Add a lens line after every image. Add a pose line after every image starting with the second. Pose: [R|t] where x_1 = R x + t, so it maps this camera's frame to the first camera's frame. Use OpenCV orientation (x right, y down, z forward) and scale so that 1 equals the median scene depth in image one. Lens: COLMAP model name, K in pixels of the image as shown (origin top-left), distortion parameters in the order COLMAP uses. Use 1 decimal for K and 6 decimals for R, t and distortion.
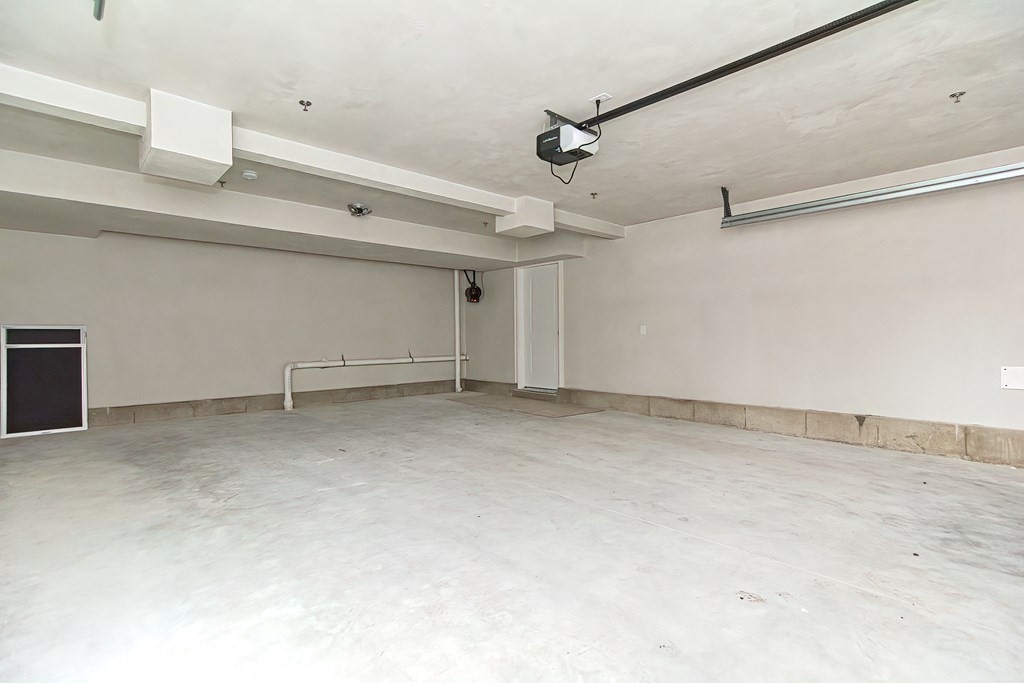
lens RADIAL K [[502.0, 0, 514.3], [0, 502.0, 338.5], [0, 0, 1]] dist [-0.001040, 0.001041]
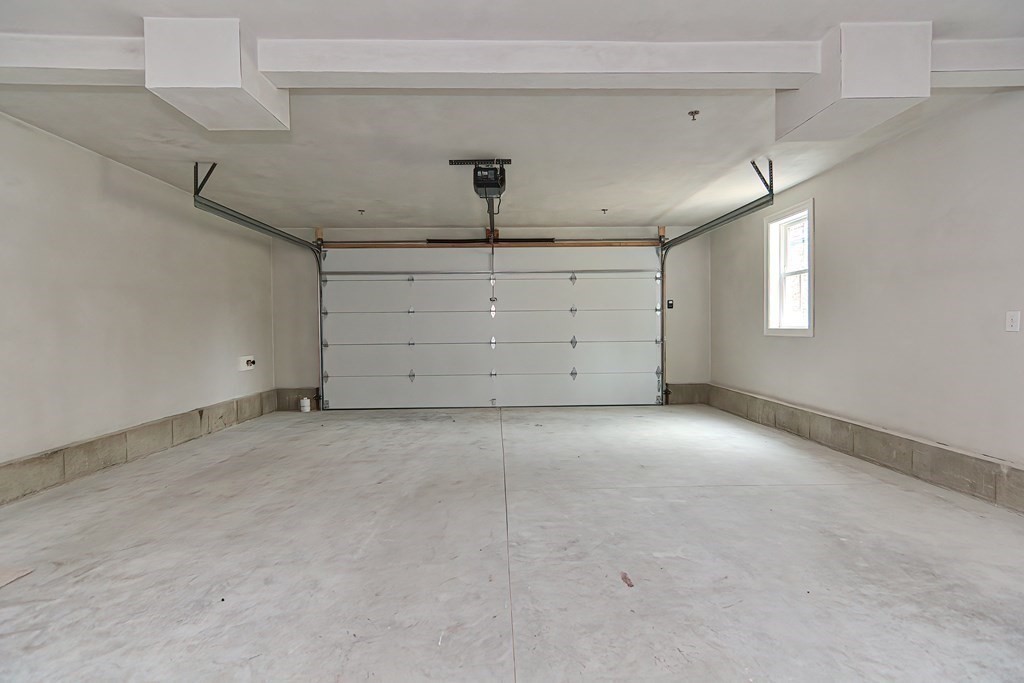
lens RADIAL K [[502.0, 0, 514.3], [0, 502.0, 338.5], [0, 0, 1]] dist [-0.001040, 0.001041]
pose [[-0.747039, -0.002733, 0.664774, -0.473643], [0.015863, 0.999634, 0.021936, -0.013579], [-0.664591, 0.026932, -0.746722, 1.165838]]
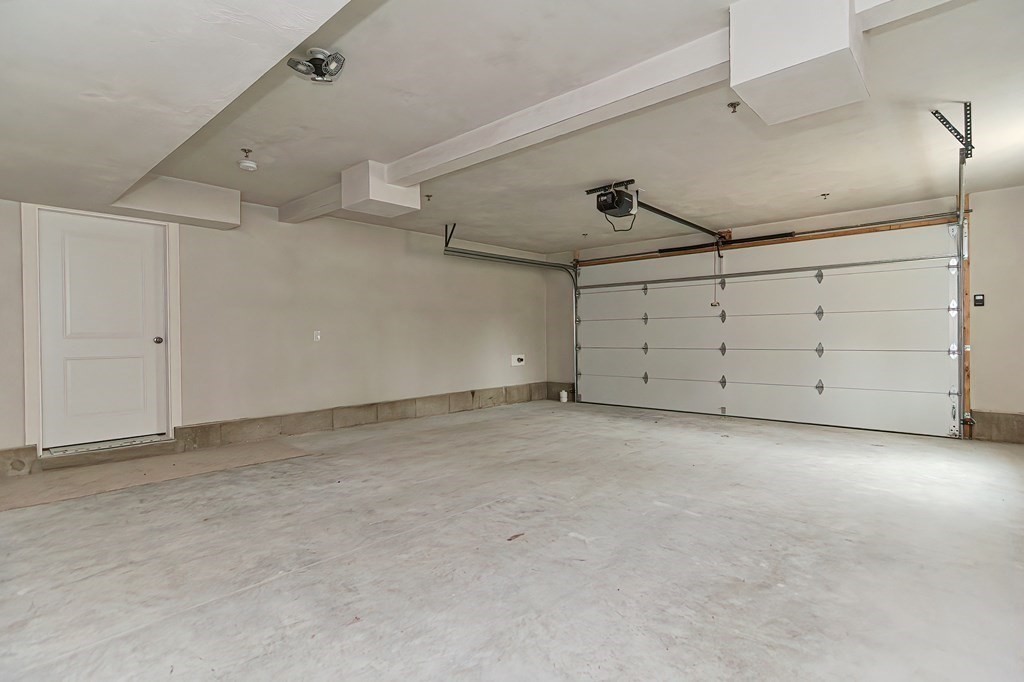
lens RADIAL K [[502.0, 0, 514.3], [0, 502.0, 338.0], [0, 0, 1]] dist [-0.001040, 0.001041]
pose [[-0.089810, -0.000084, 0.995959, -0.767772], [0.014073, 0.999900, 0.001354, -0.011193], [-0.995859, 0.014138, -0.089800, 0.865108]]
